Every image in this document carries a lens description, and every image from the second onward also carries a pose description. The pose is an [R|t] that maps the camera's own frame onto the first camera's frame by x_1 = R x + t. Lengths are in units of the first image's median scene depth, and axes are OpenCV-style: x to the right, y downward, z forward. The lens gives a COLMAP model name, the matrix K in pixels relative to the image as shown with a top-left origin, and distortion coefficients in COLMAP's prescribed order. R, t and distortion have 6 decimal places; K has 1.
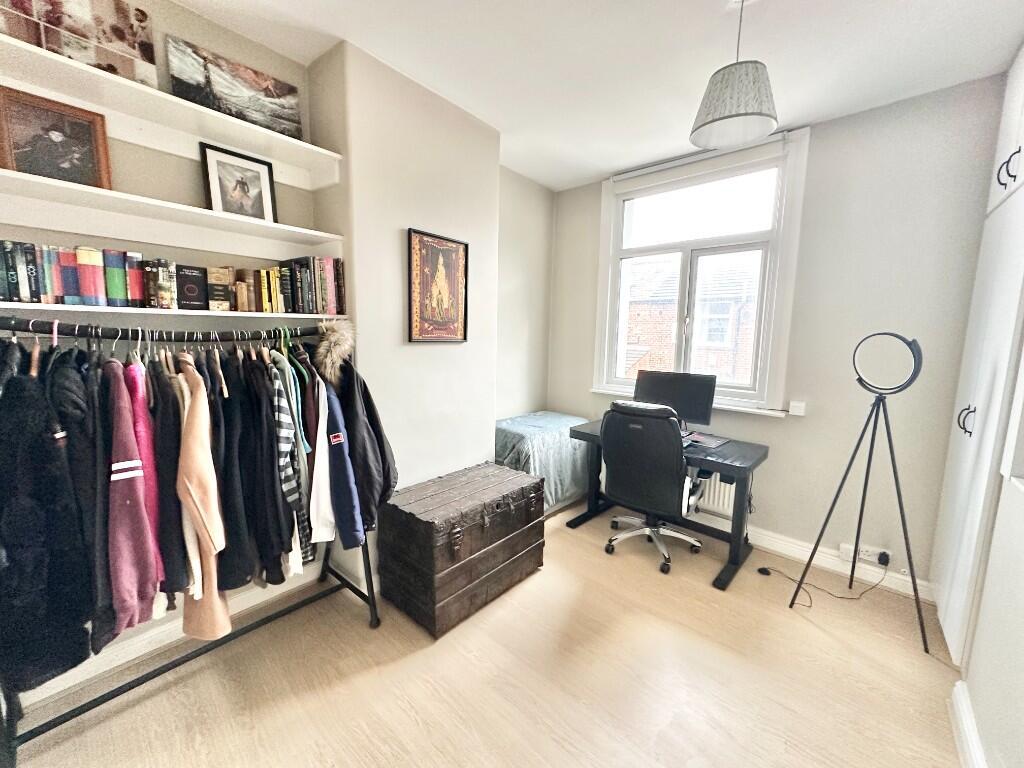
lens RADIAL K [[408.6, 0, 510.4], [0, 408.6, 387.0], [0, 0, 1]] dist [-0.001913, 0.000128]
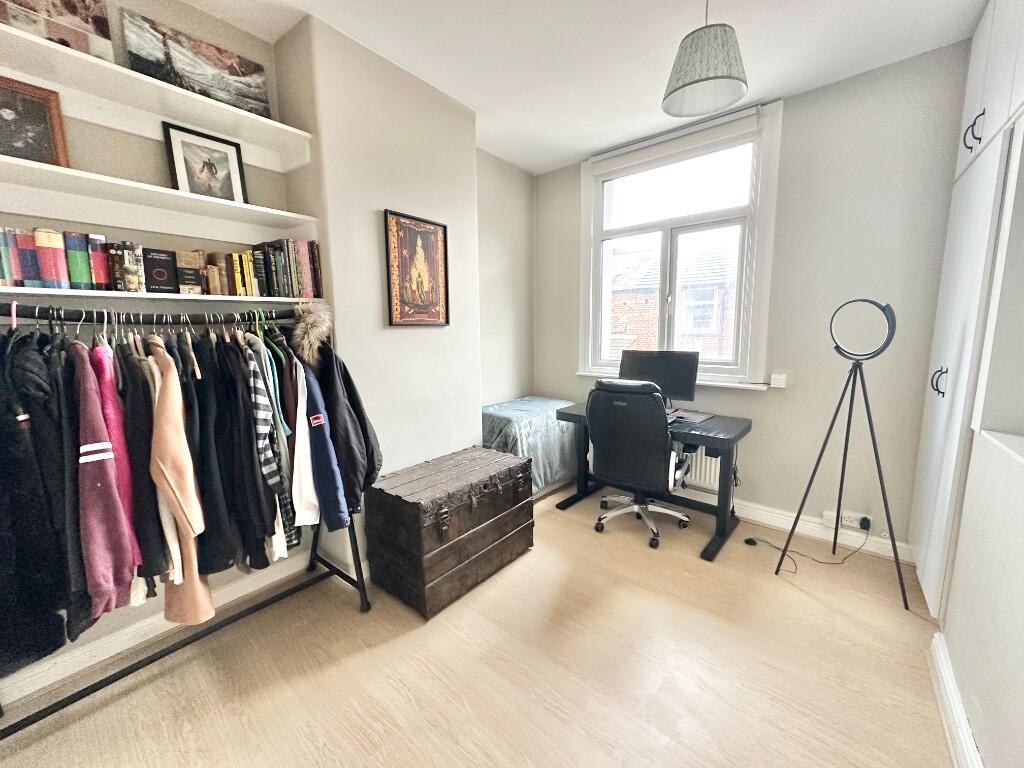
lens RADIAL K [[408.6, 0, 510.7], [0, 408.6, 386.7], [0, 0, 1]] dist [-0.001913, 0.000128]
pose [[0.999086, -0.035198, 0.024269, 0.016606], [0.034891, 0.999307, 0.012977, 0.039111], [-0.024709, -0.012119, 0.999621, 0.003047]]
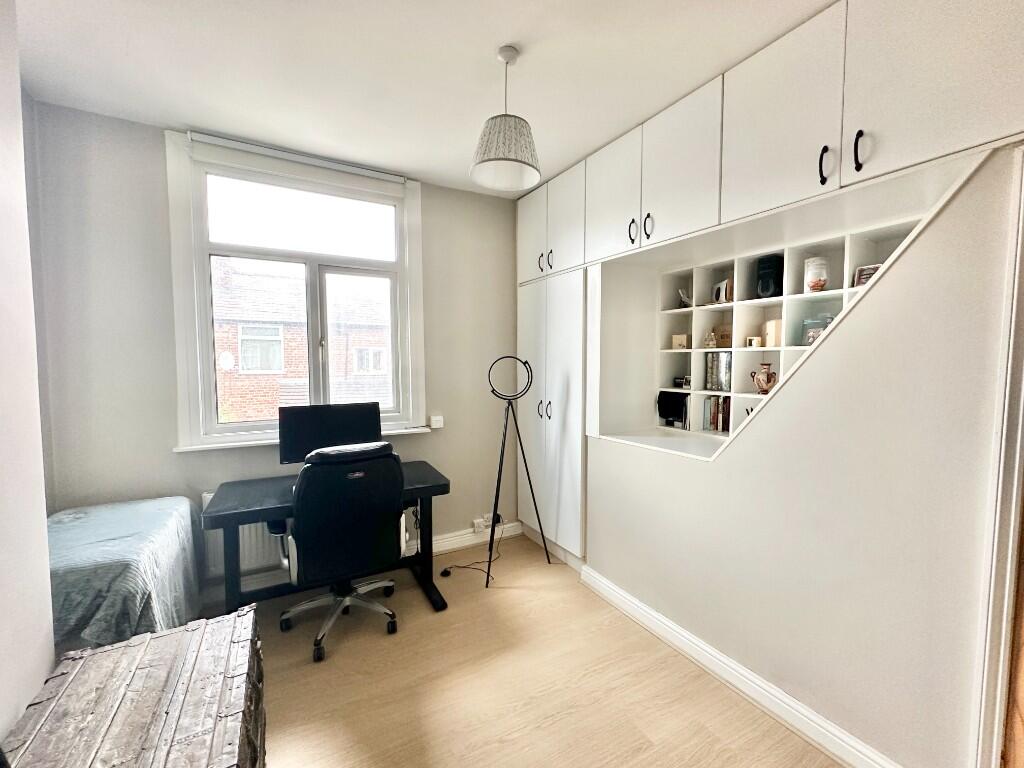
lens RADIAL K [[408.6, 0, 509.5], [0, 408.6, 384.7], [0, 0, 1]] dist [-0.001913, 0.000128]
pose [[0.324667, -0.072028, 0.943082, -0.400202], [0.133444, 0.990611, 0.029718, -0.073933], [-0.936367, 0.116200, 0.331230, 0.523938]]
